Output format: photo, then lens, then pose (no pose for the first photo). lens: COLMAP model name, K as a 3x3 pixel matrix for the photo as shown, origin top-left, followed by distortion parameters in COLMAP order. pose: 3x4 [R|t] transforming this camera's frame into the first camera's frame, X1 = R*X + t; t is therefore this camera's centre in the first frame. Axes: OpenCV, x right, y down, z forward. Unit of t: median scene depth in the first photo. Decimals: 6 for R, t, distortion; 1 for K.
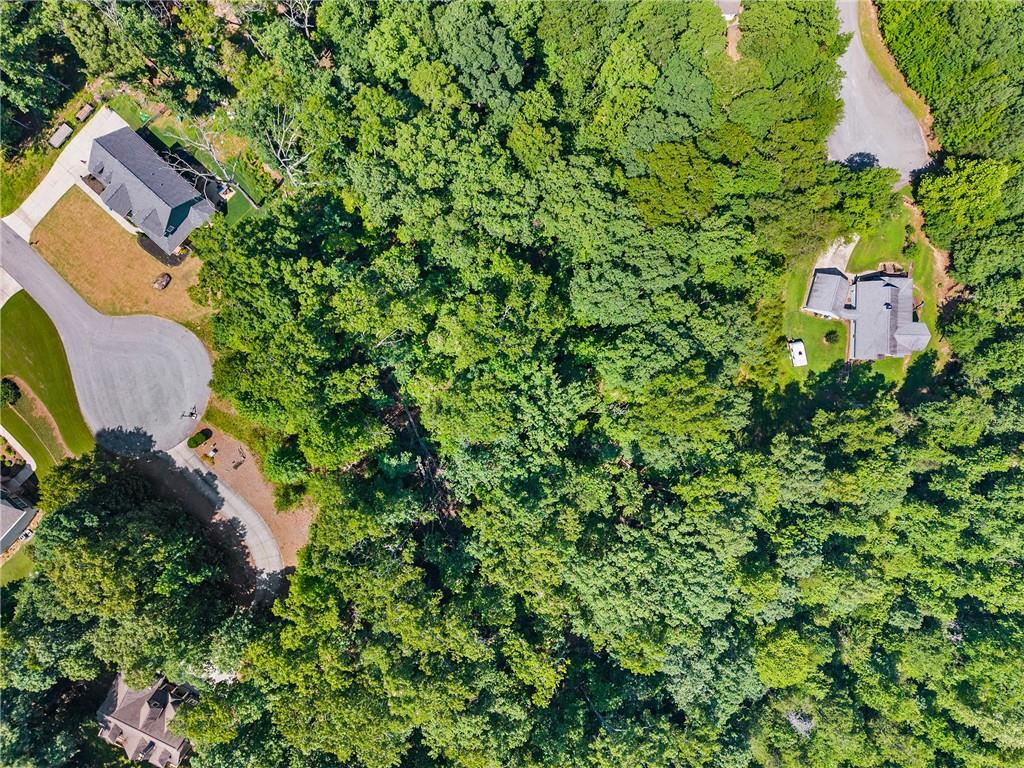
lens RADIAL K [[732.9, 0, 511.7], [0, 732.9, 380.7], [0, 0, 1]] dist [0.010514, -0.006885]
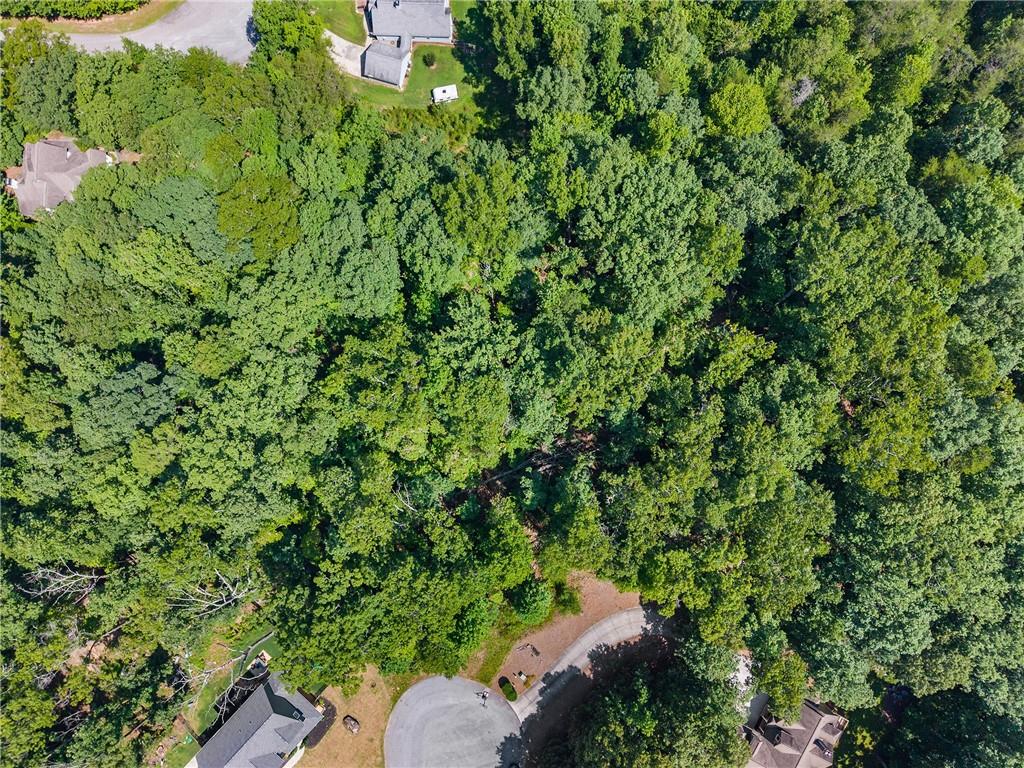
lens RADIAL K [[732.9, 0, 515.1], [0, 732.9, 384.0], [0, 0, 1]] dist [0.010514, -0.006885]
pose [[0.009122, -0.999951, 0.003946, -0.013445], [0.999863, 0.009067, -0.013841, 0.100393], [0.013804, 0.004071, 0.999896, -0.001876]]
